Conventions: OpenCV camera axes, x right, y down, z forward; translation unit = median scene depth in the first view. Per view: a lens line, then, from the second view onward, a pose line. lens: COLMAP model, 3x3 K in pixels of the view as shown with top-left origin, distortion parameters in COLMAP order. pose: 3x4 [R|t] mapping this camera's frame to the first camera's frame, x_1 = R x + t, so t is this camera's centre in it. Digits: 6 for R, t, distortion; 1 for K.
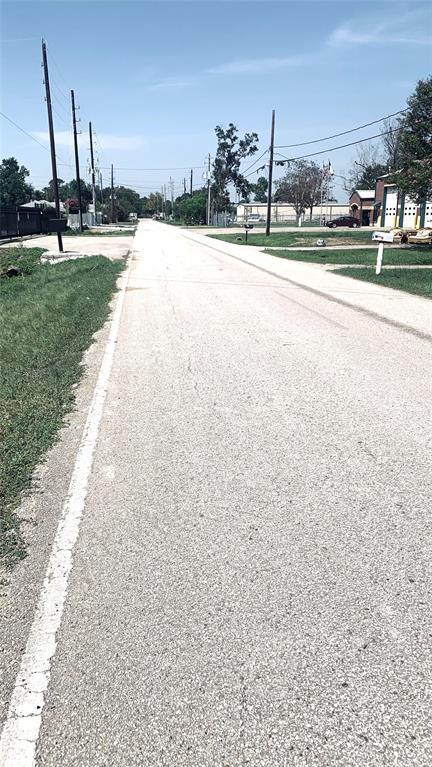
lens RADIAL K [[591.9, 0, 215.9], [0, 591.9, 370.4], [0, 0, 1]] dist [0.041929, -0.051590]
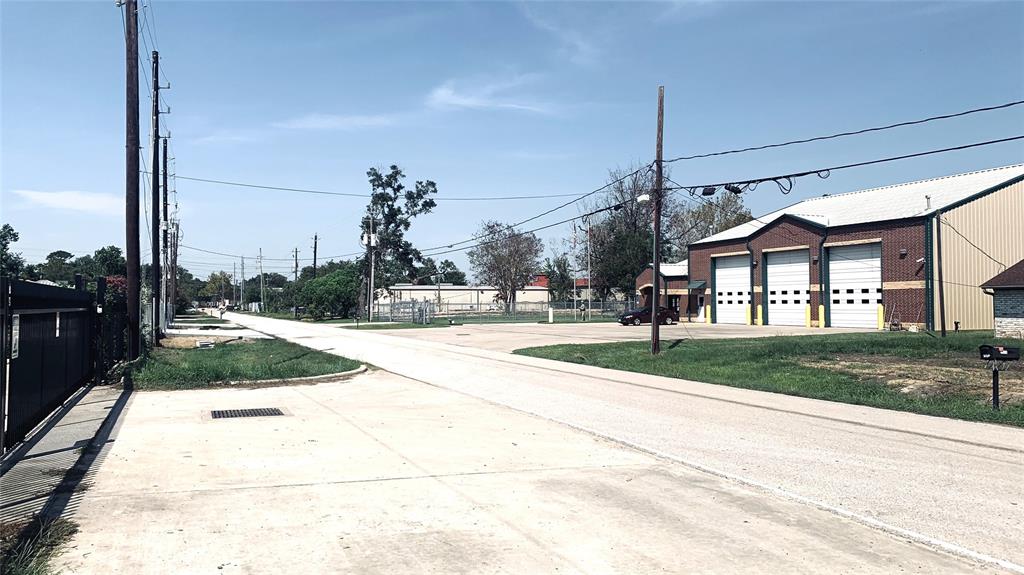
lens RADIAL K [[790.2, 0, 512.0], [0, 790.2, 287.5], [0, 0, 1]] dist [0.041929, -0.051590]
pose [[0.959822, 0.000139, 0.280611, -0.089721], [0.075948, 0.962548, -0.260254, -0.057652], [-0.270138, 0.271110, 0.923864, 0.214326]]
